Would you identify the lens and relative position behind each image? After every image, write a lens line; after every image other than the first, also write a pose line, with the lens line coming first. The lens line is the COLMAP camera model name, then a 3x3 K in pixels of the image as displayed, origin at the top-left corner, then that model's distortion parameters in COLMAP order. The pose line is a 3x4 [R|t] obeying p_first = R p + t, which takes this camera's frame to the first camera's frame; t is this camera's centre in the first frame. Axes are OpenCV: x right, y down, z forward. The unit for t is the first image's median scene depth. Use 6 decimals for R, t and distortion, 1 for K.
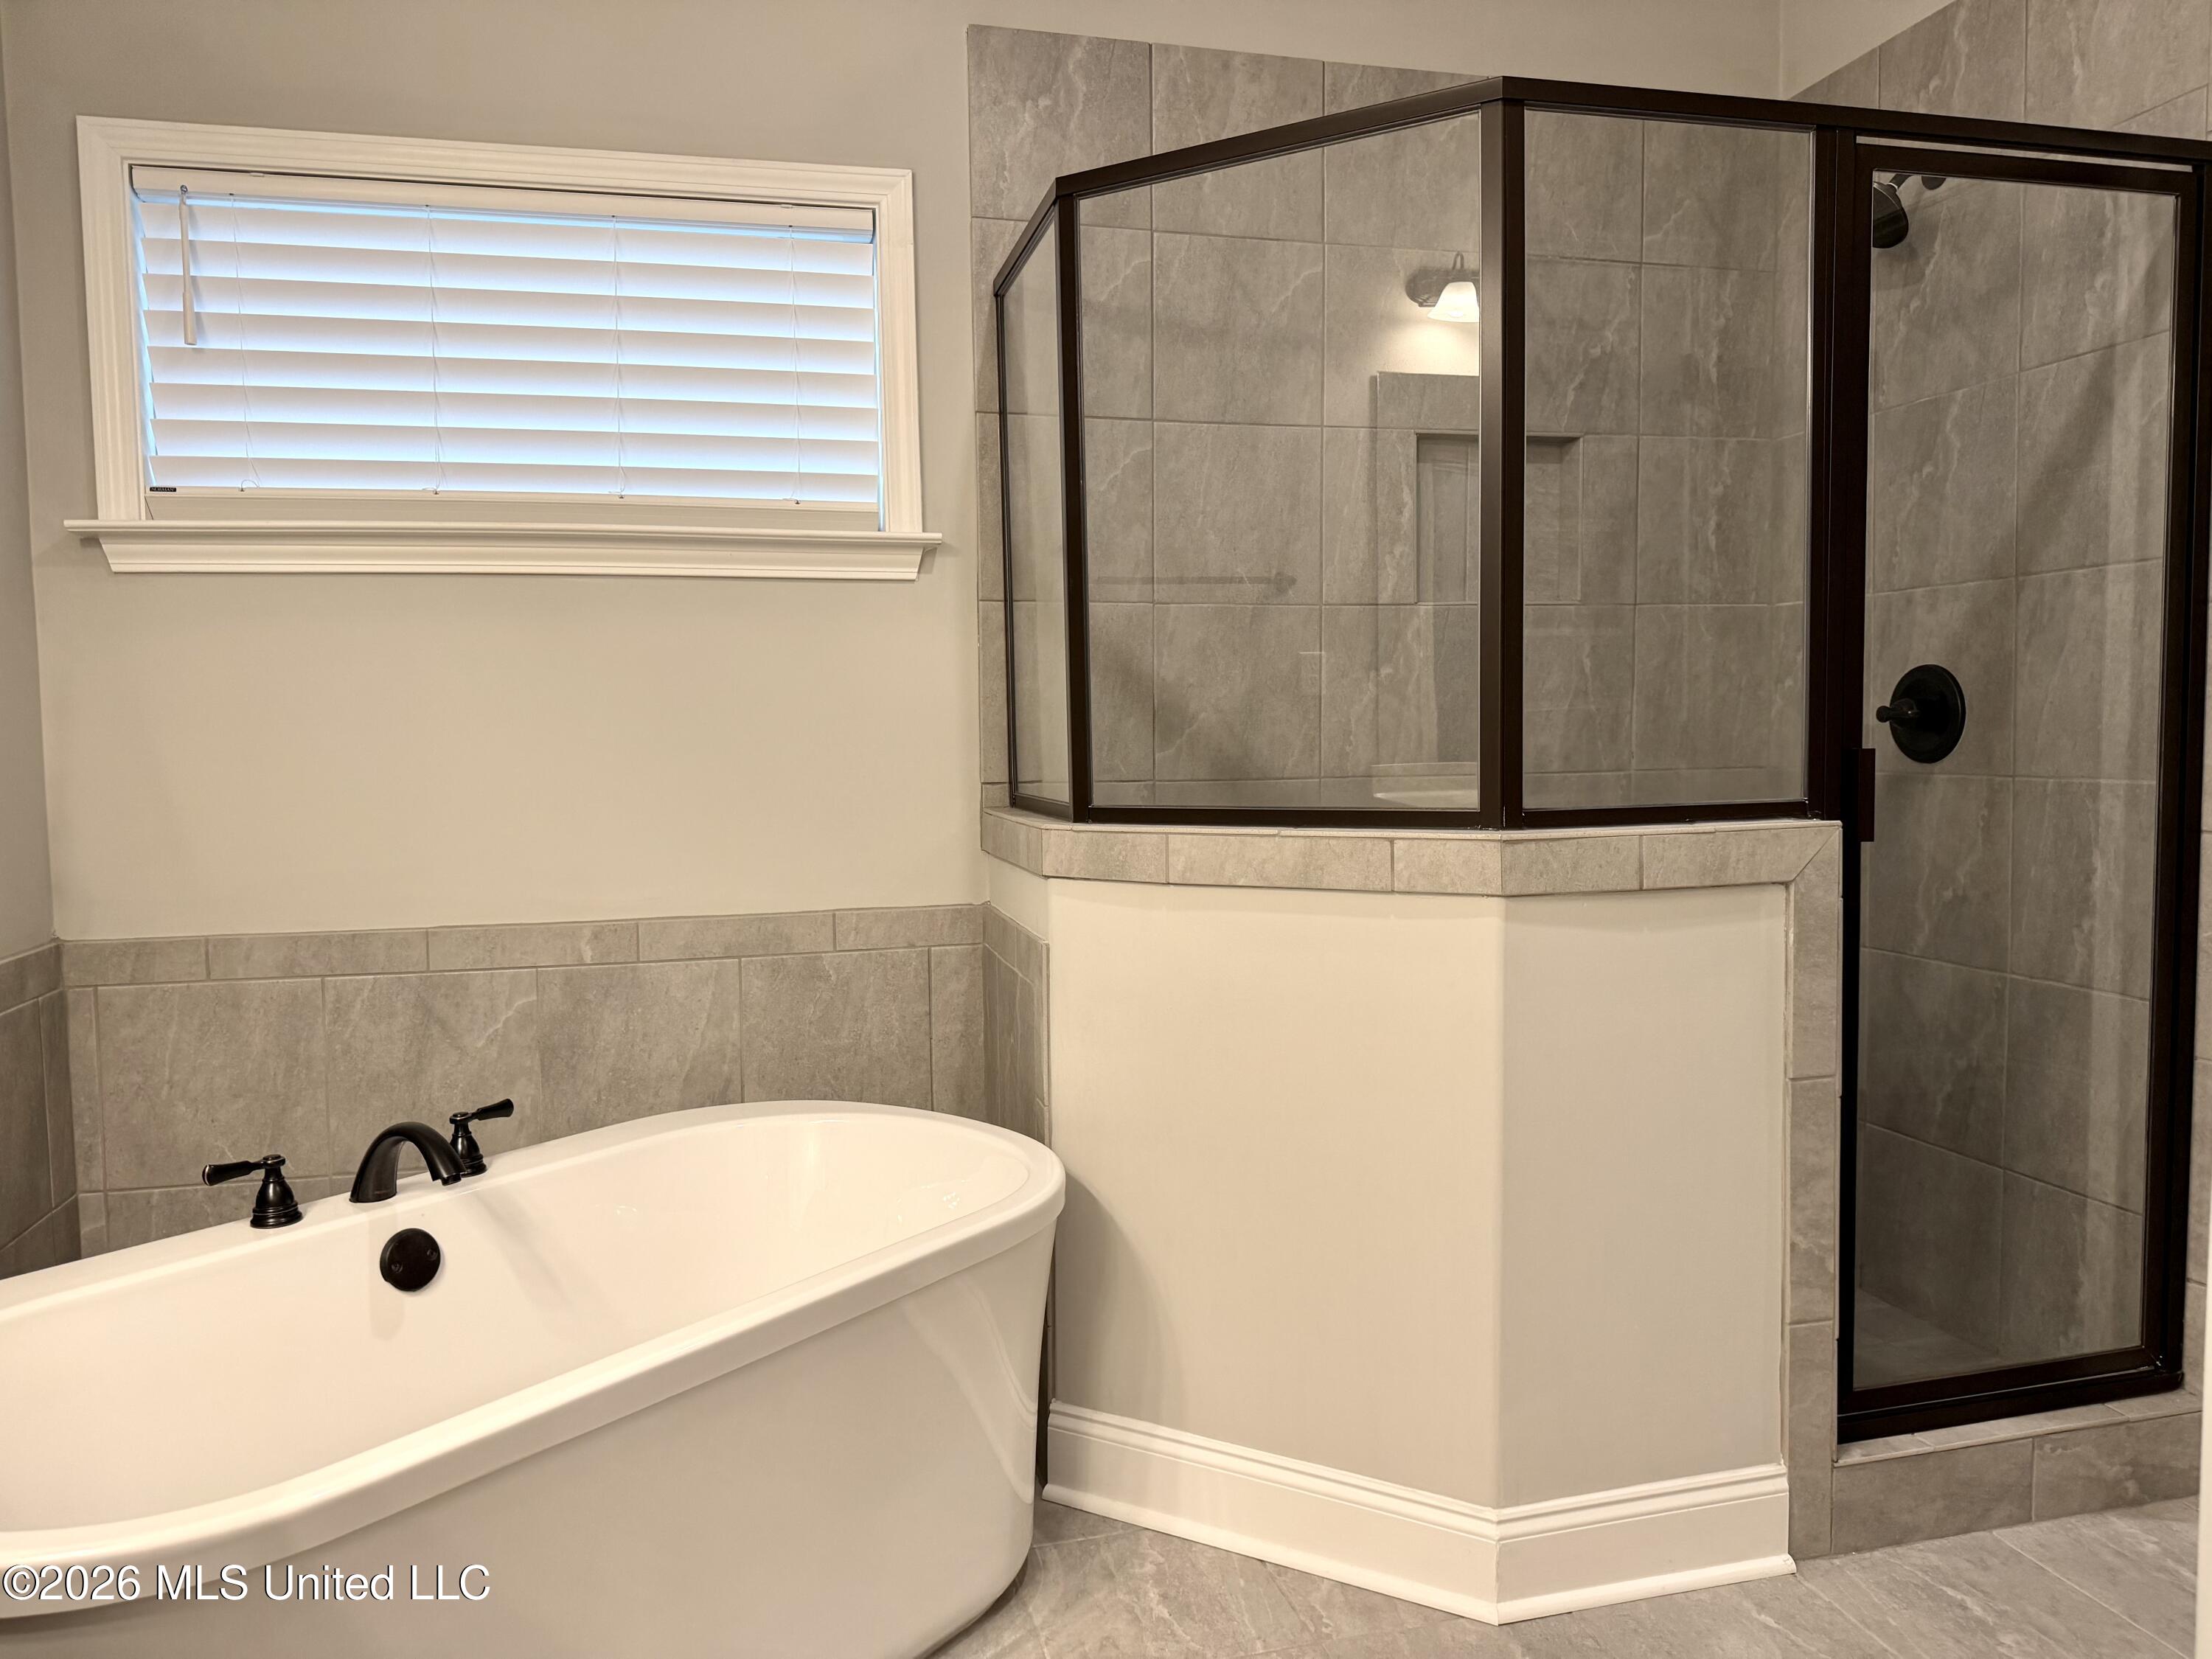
lens RADIAL K [[1546.1, 0, 1097.0], [0, 1546.1, 835.3], [0, 0, 1]] dist [0.075425, -0.109176]
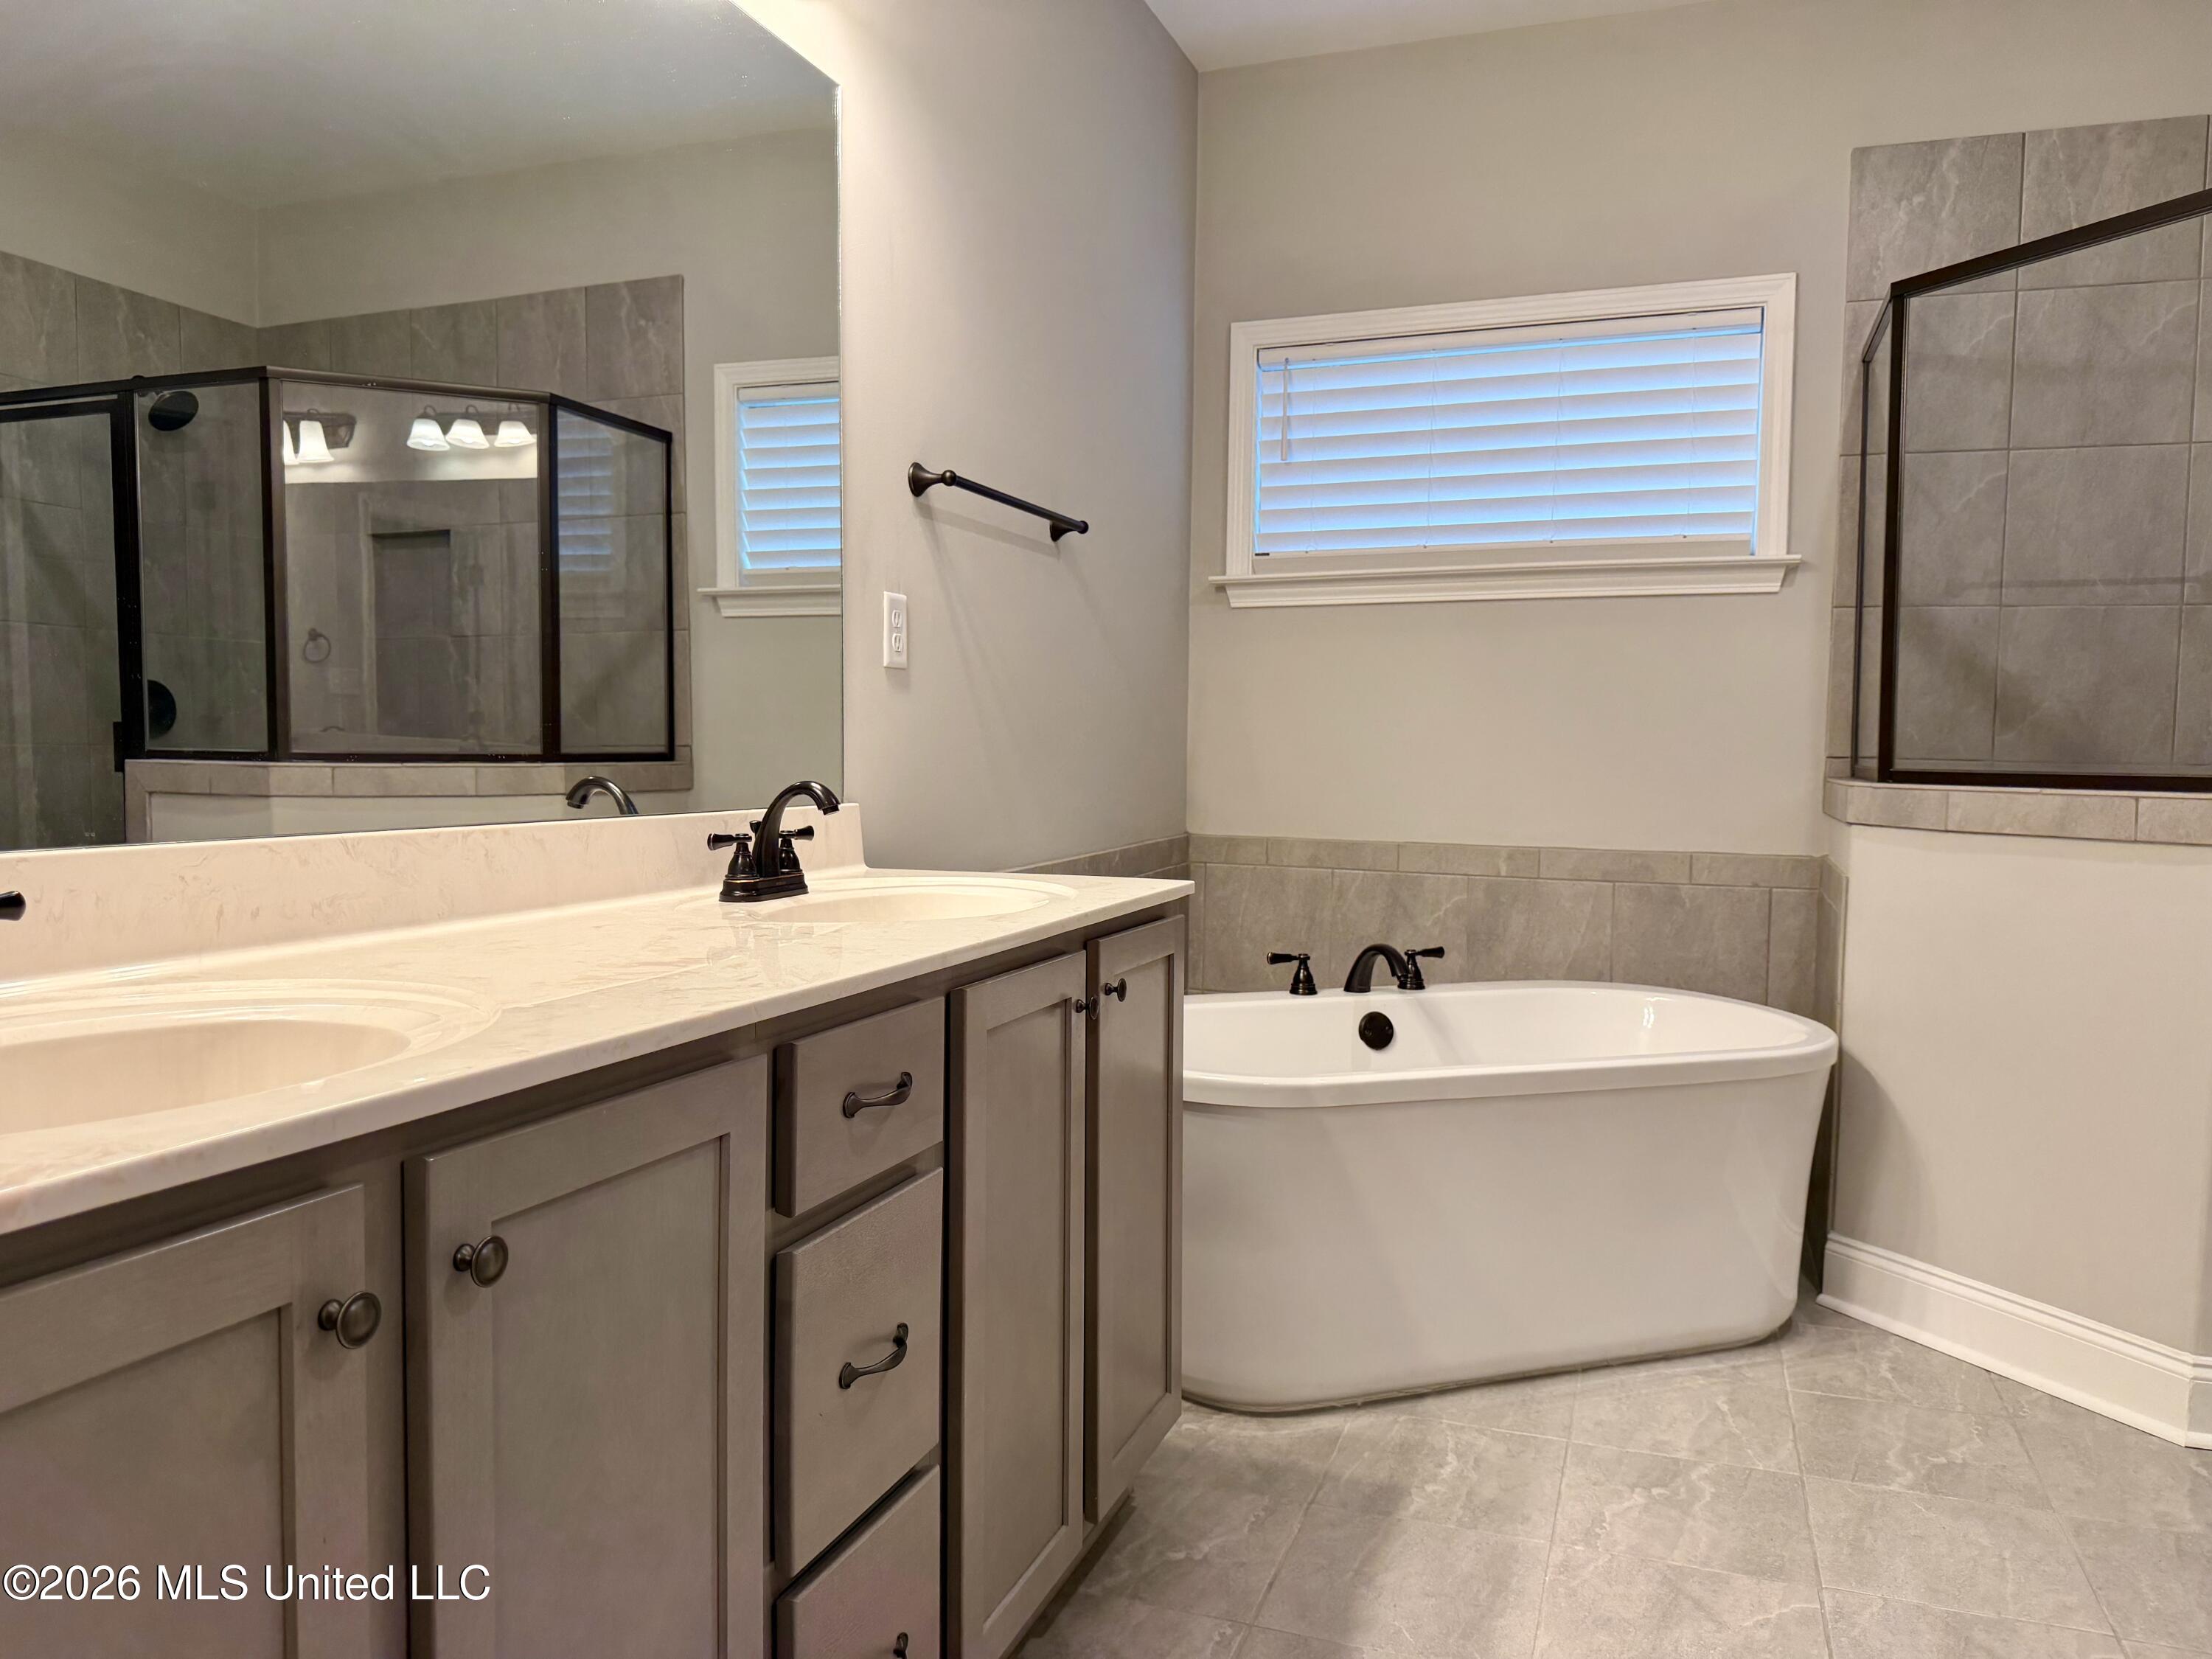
lens RADIAL K [[1546.1, 0, 1097.0], [0, 1546.1, 835.3], [0, 0, 1]] dist [0.075425, -0.109176]
pose [[0.821724, 0.058436, -0.566882, 0.167866], [-0.062318, 0.997978, 0.012540, 0.052284], [0.566468, 0.025022, 0.823704, -0.370246]]
